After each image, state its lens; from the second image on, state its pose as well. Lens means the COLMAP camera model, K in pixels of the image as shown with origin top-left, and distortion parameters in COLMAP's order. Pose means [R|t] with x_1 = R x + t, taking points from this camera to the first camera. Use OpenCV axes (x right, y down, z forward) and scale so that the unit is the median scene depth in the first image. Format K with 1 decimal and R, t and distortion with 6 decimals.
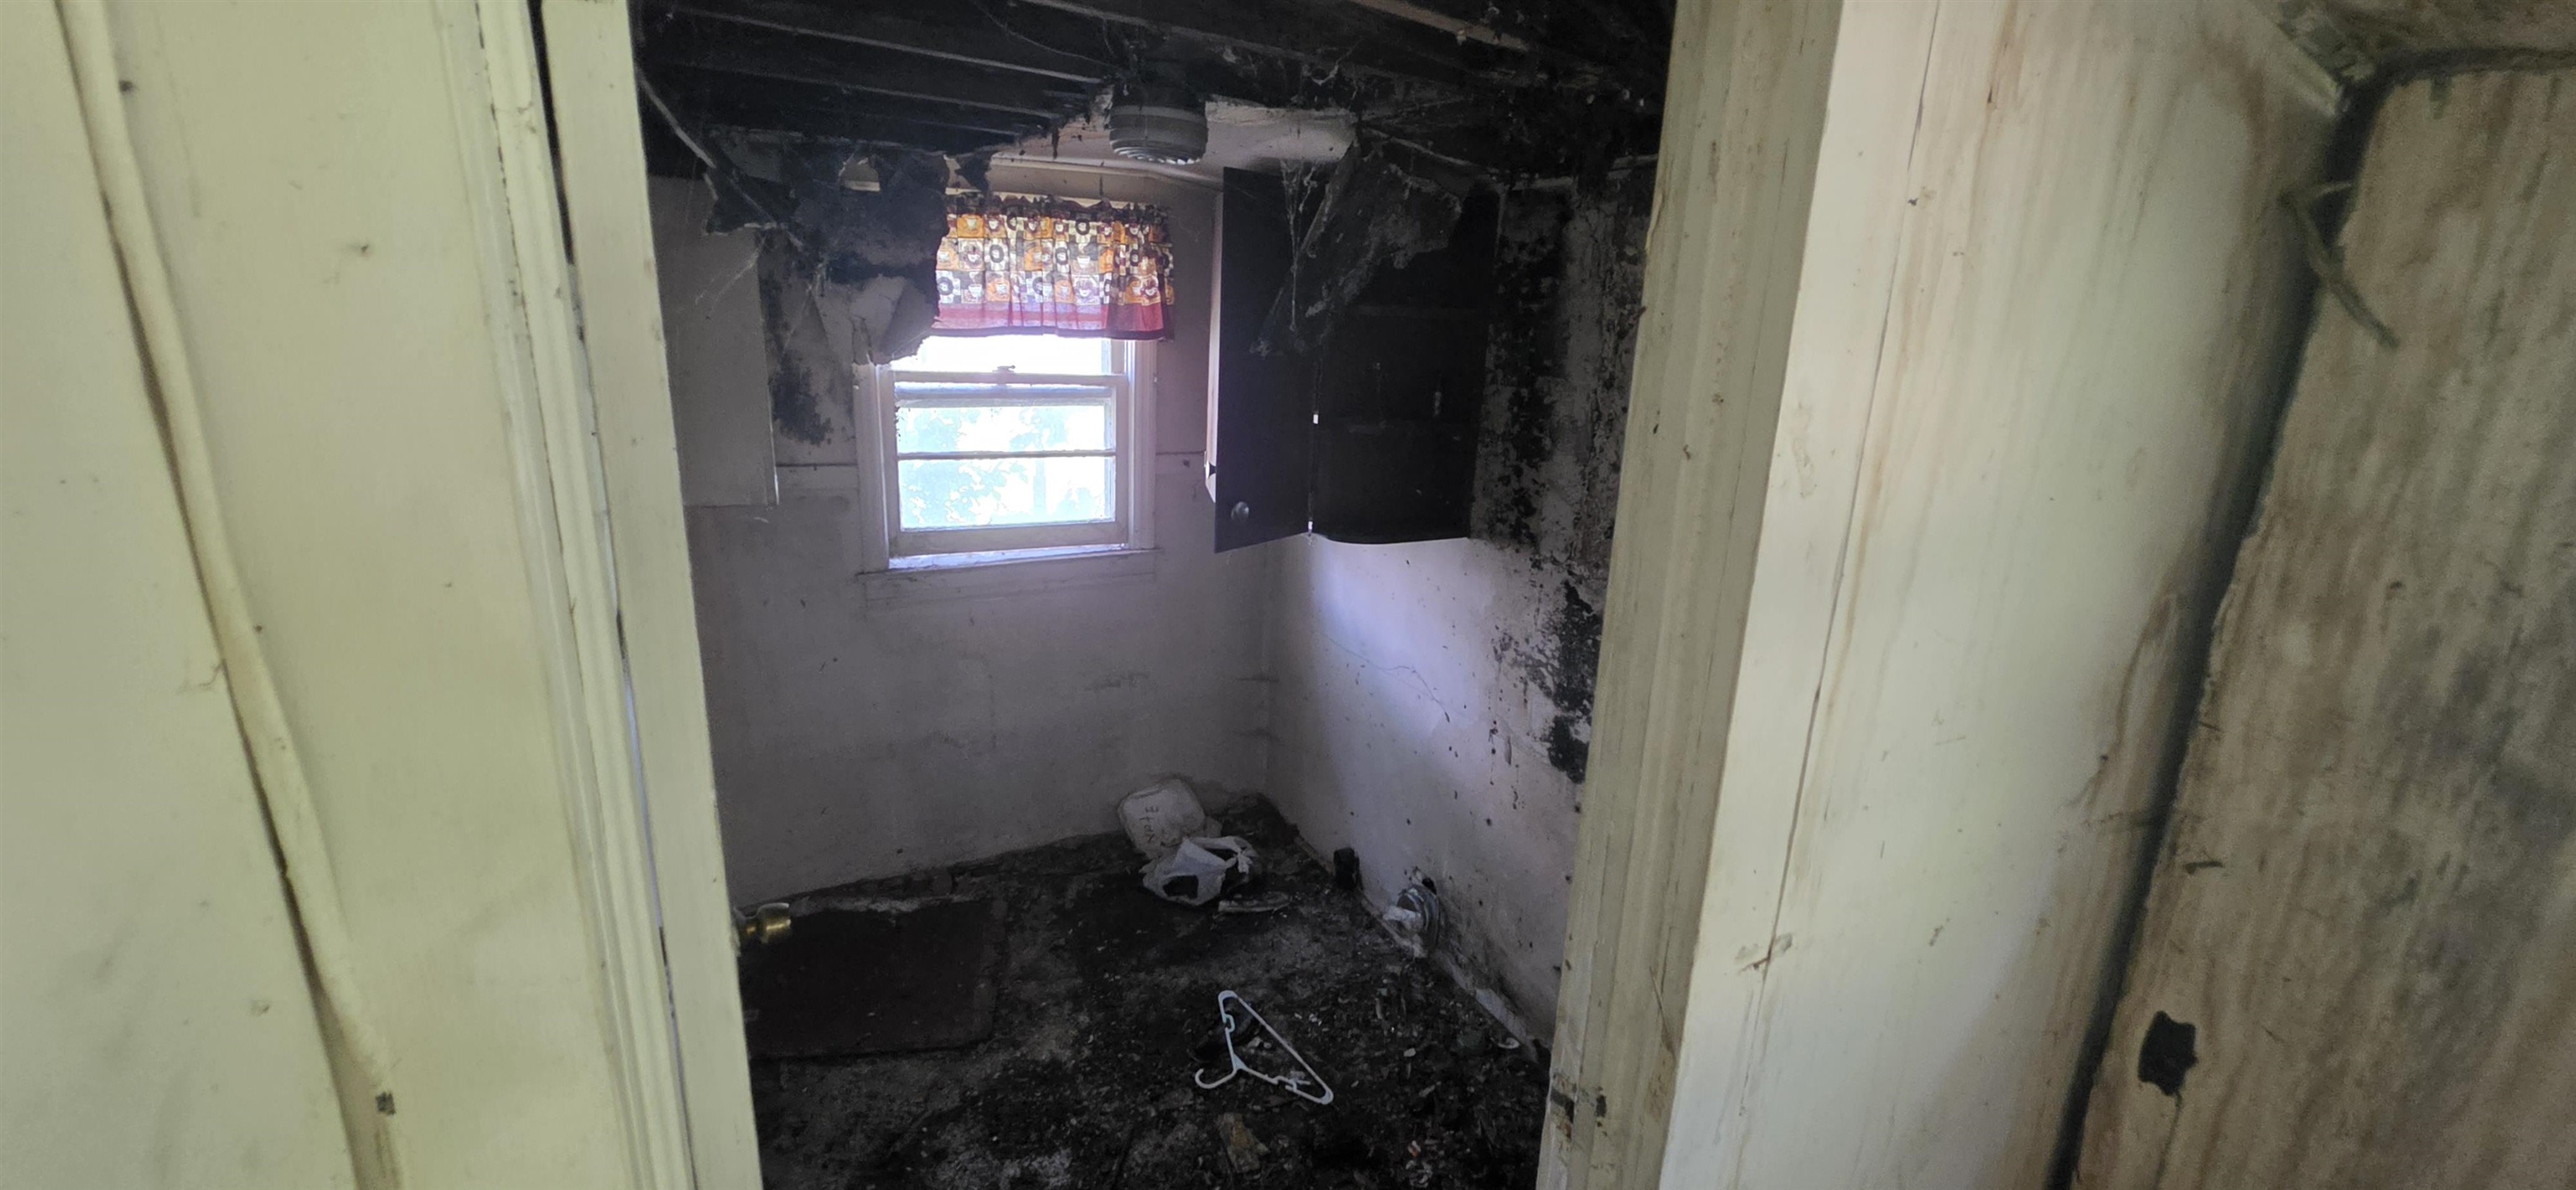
lens RADIAL K [[1021.7, 0, 1313.5], [0, 1021.7, 598.0], [0, 0, 1]] dist [0.000579, 0.000010]
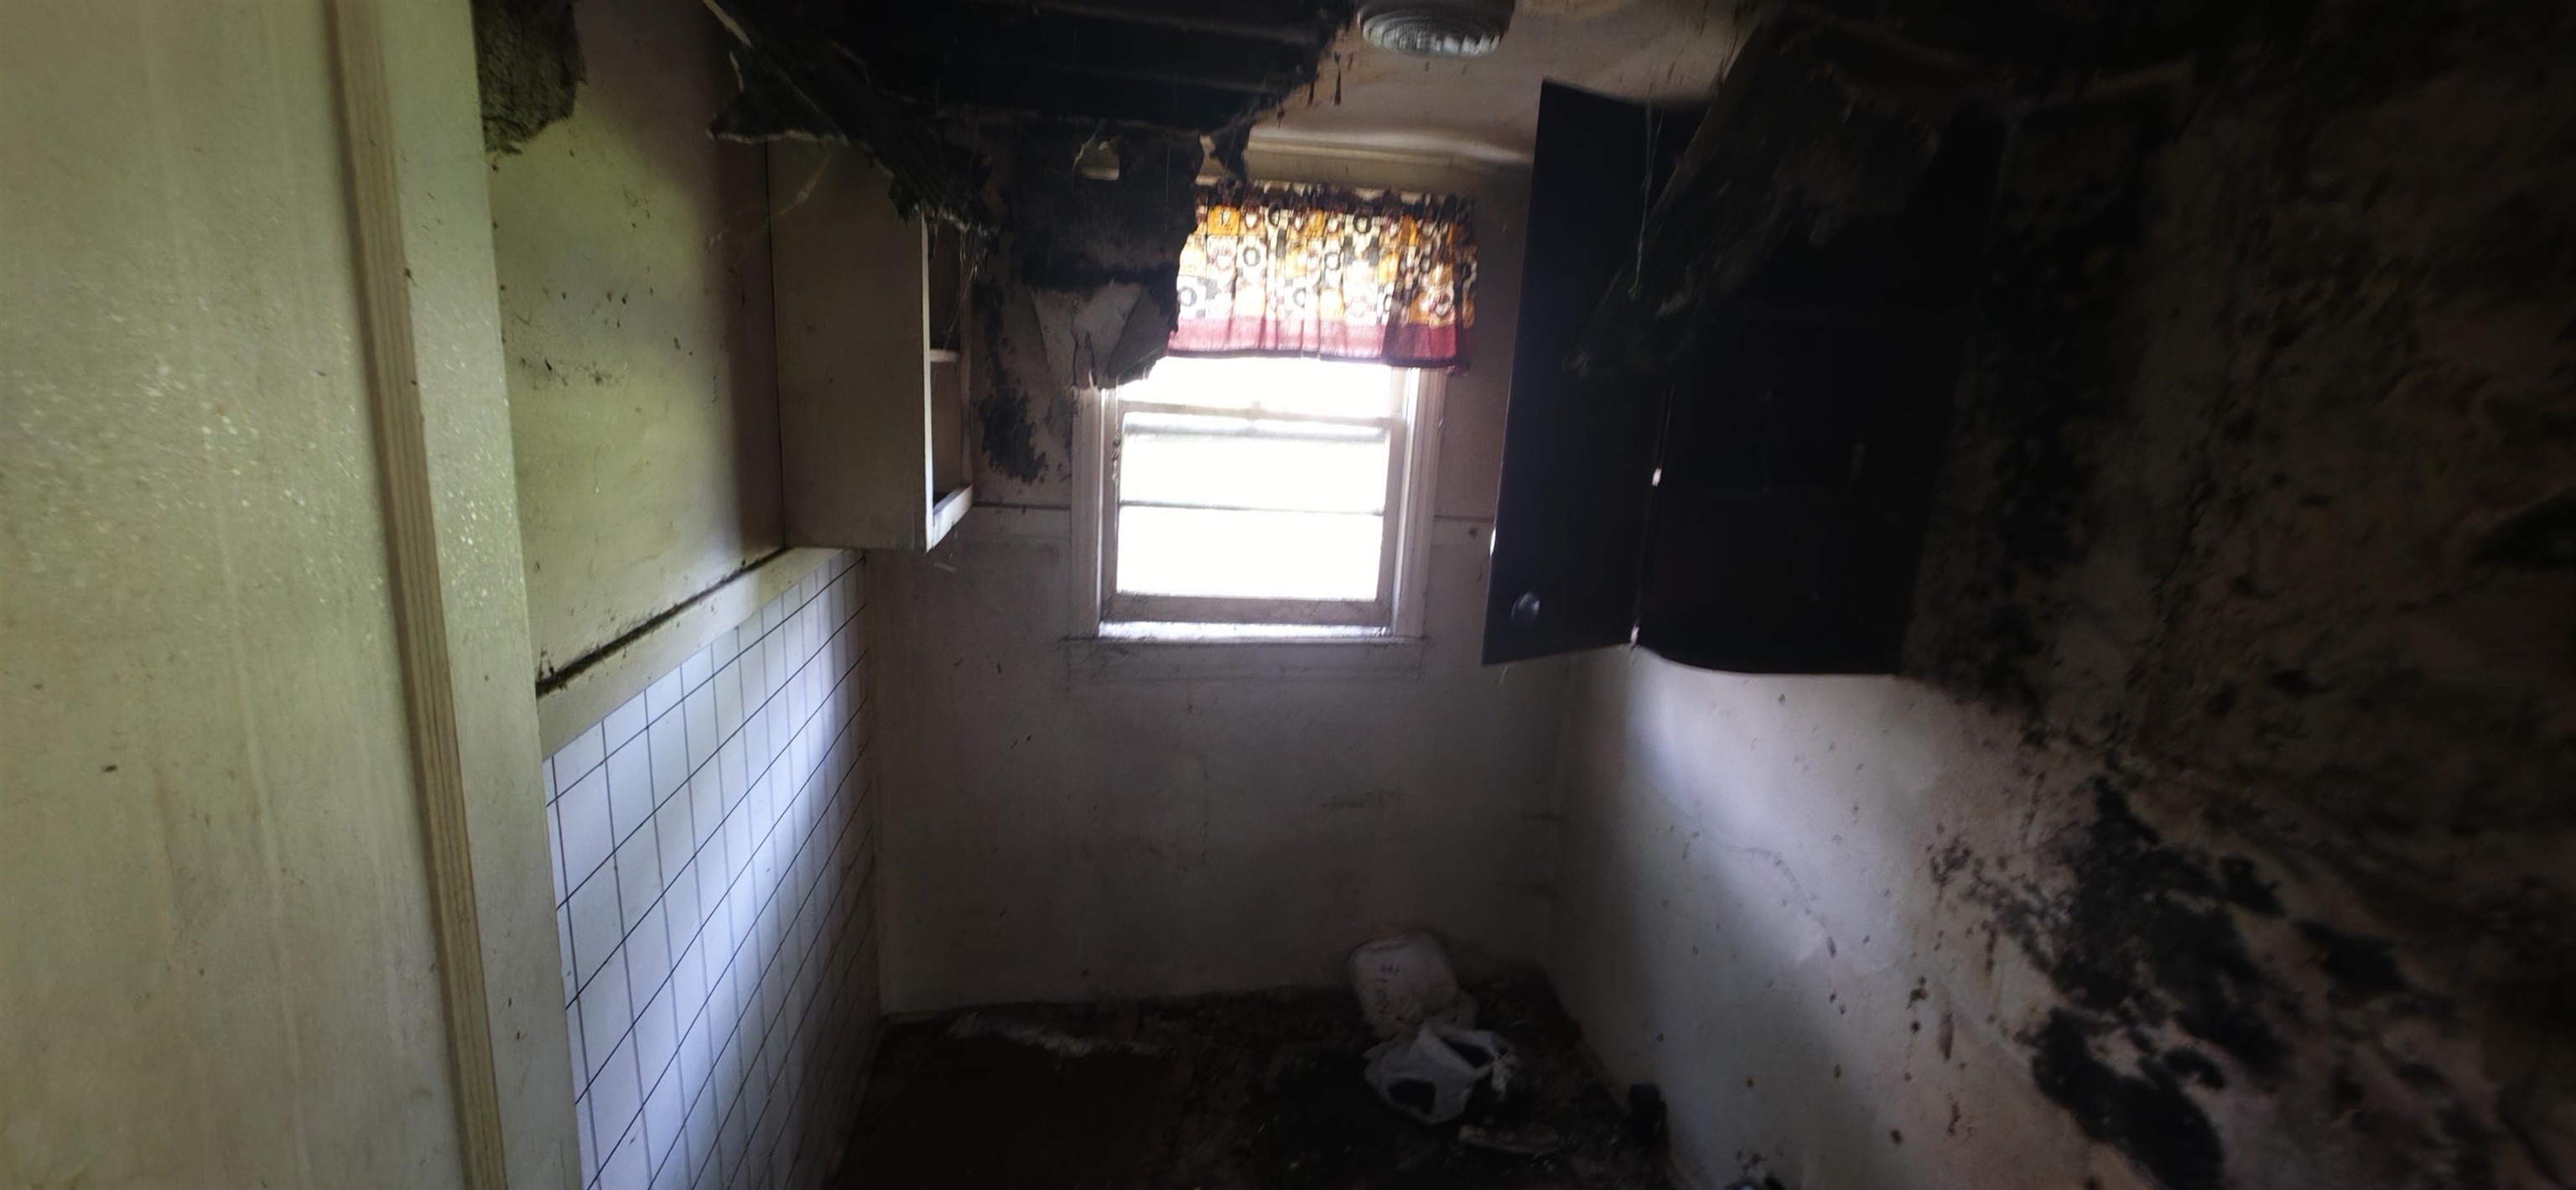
lens RADIAL K [[1021.7, 0, 1313.5], [0, 1021.7, 598.0], [0, 0, 1]] dist [0.000579, 0.000010]
pose [[0.950718, 0.080583, -0.299403, -0.004304], [-0.100678, 0.993545, -0.052281, -0.035578], [0.293258, 0.079847, 0.952693, 0.276173]]
